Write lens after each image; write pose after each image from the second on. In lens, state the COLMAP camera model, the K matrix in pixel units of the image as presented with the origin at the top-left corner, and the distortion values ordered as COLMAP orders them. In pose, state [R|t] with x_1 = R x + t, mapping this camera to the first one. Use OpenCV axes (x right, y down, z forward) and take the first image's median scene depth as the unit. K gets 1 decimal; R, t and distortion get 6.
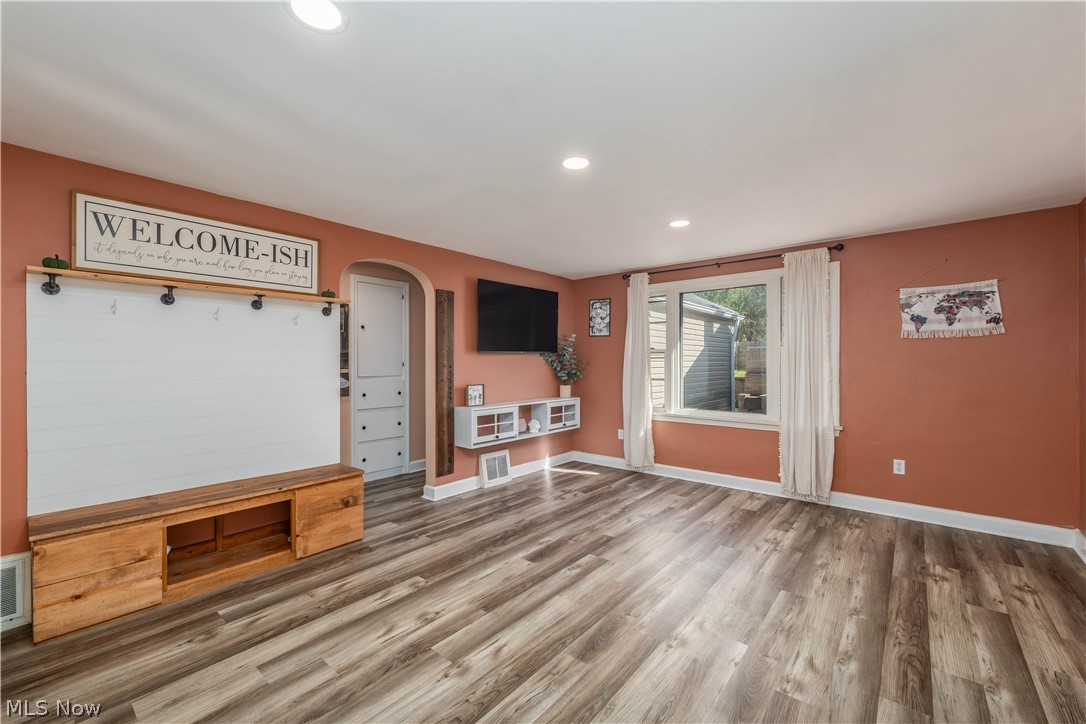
lens RADIAL K [[448.7, 0, 541.2], [0, 448.7, 360.3], [0, 0, 1]] dist [0.004090, -0.000413]
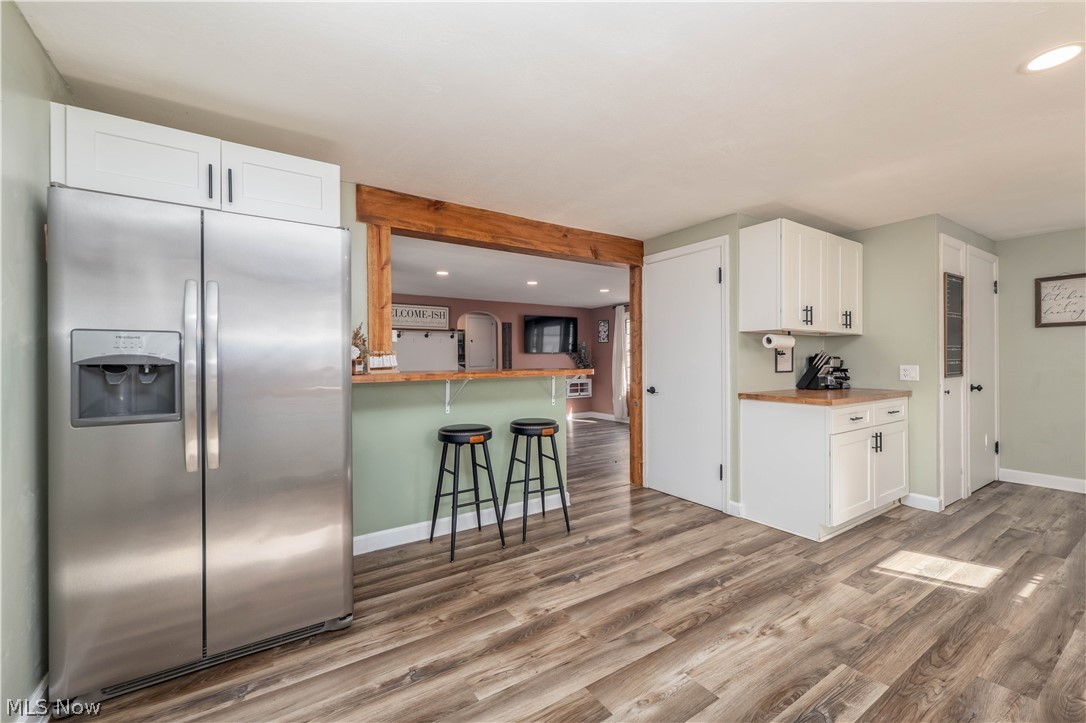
lens RADIAL K [[448.7, 0, 534.5], [0, 448.7, 359.6], [0, 0, 1]] dist [0.004090, -0.000413]
pose [[0.953976, -0.006321, -0.299818, 0.633108], [0.007364, 0.999970, 0.002349, 0.007579], [0.299794, -0.004449, 0.953994, -1.105551]]
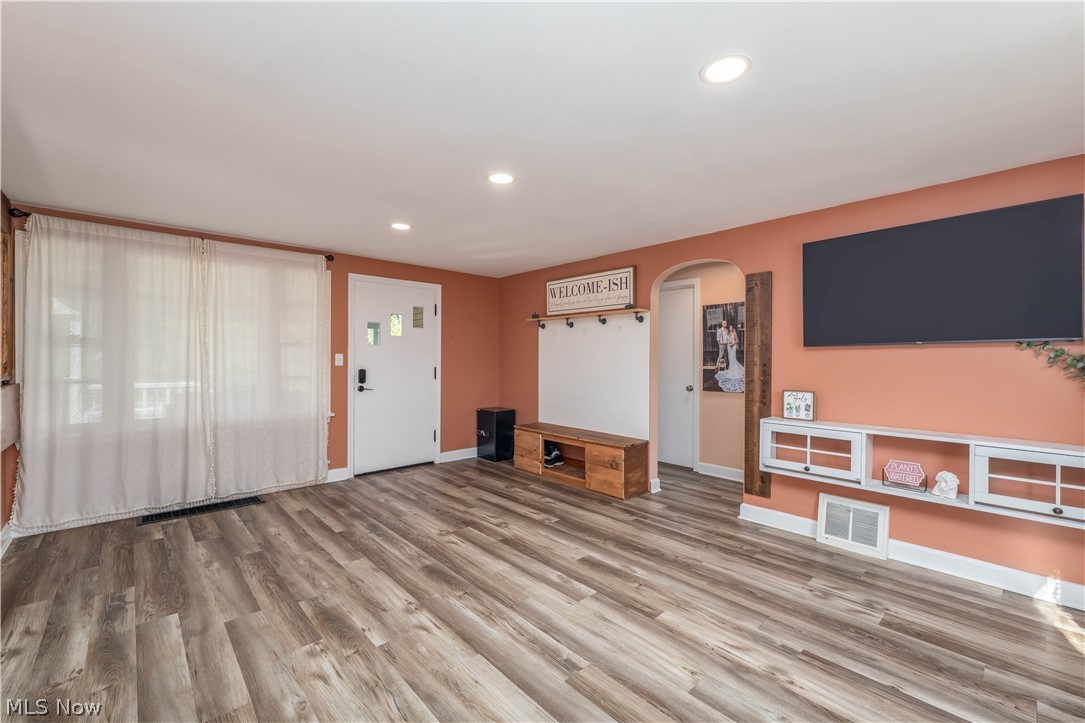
lens RADIAL K [[448.3, 0, 539.7], [0, 448.3, 359.8], [0, 0, 1]] dist [0.004090, -0.000413]
pose [[-0.137702, 0.004734, -0.990462, 0.835194], [-0.001646, 0.999986, 0.005008, 0.001420], [0.990472, 0.002320, -0.137692, 0.899503]]
